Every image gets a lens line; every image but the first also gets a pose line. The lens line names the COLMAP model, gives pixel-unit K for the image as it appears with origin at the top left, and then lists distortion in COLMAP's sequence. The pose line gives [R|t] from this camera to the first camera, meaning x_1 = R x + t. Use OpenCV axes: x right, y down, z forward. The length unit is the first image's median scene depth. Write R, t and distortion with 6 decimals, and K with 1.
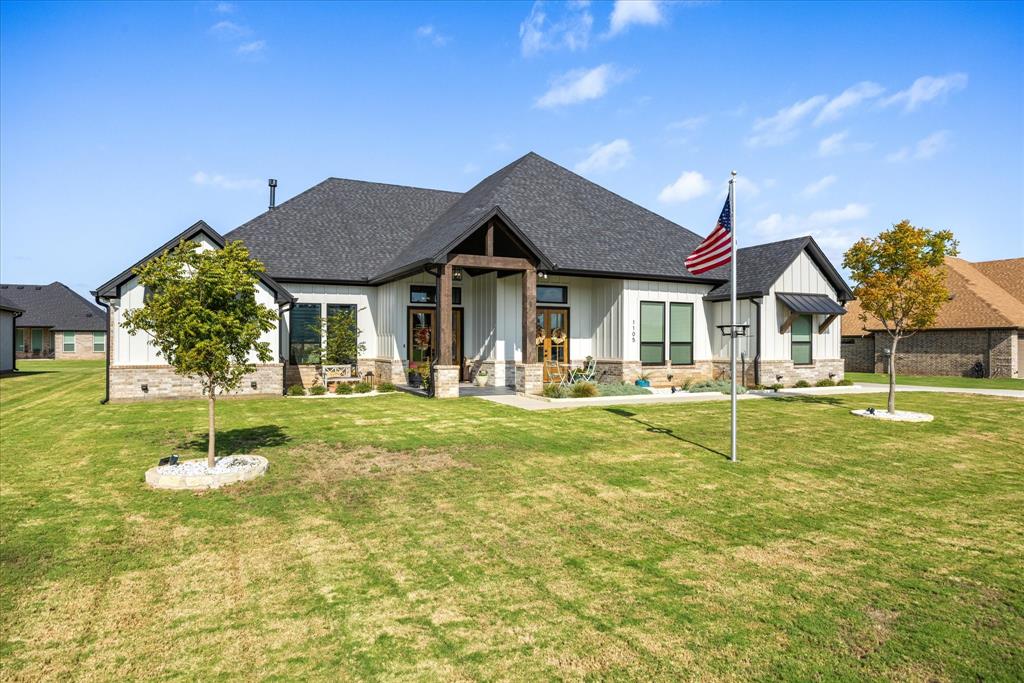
lens RADIAL K [[459.5, 0, 507.7], [0, 459.5, 347.1], [0, 0, 1]] dist [0.000649, -0.000096]
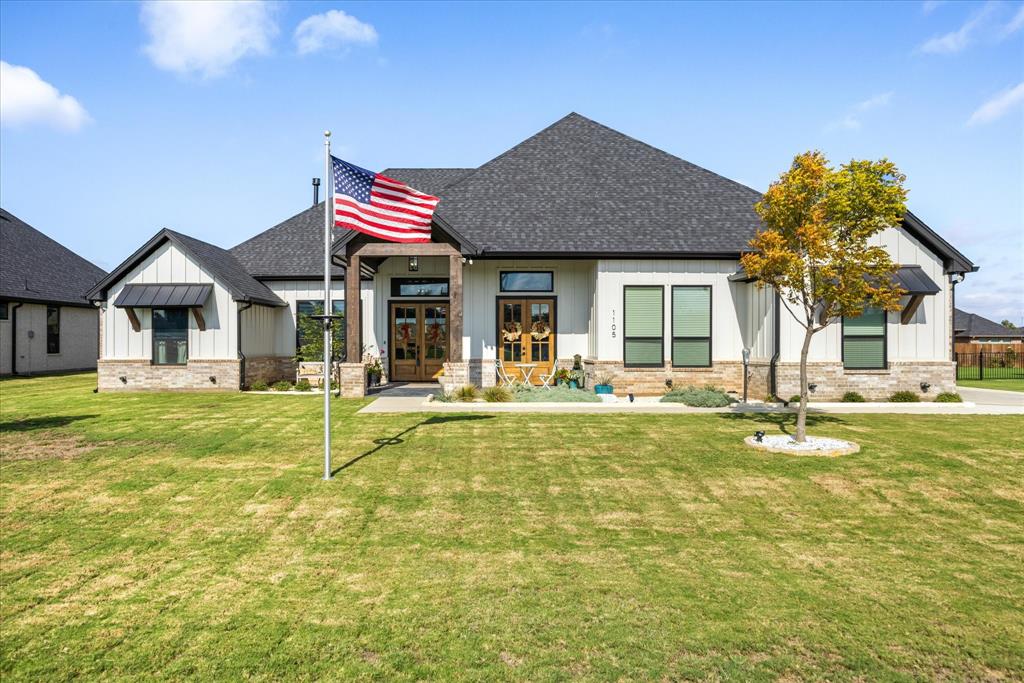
lens RADIAL K [[528.9, 0, 510.6], [0, 528.9, 343.0], [0, 0, 1]] dist [-0.011154, 0.001421]
pose [[0.939878, -0.000428, -0.341509, 0.402708], [0.000026, 0.999999, -0.001183, -0.000300], [0.341510, 0.001103, 0.939878, 0.074073]]
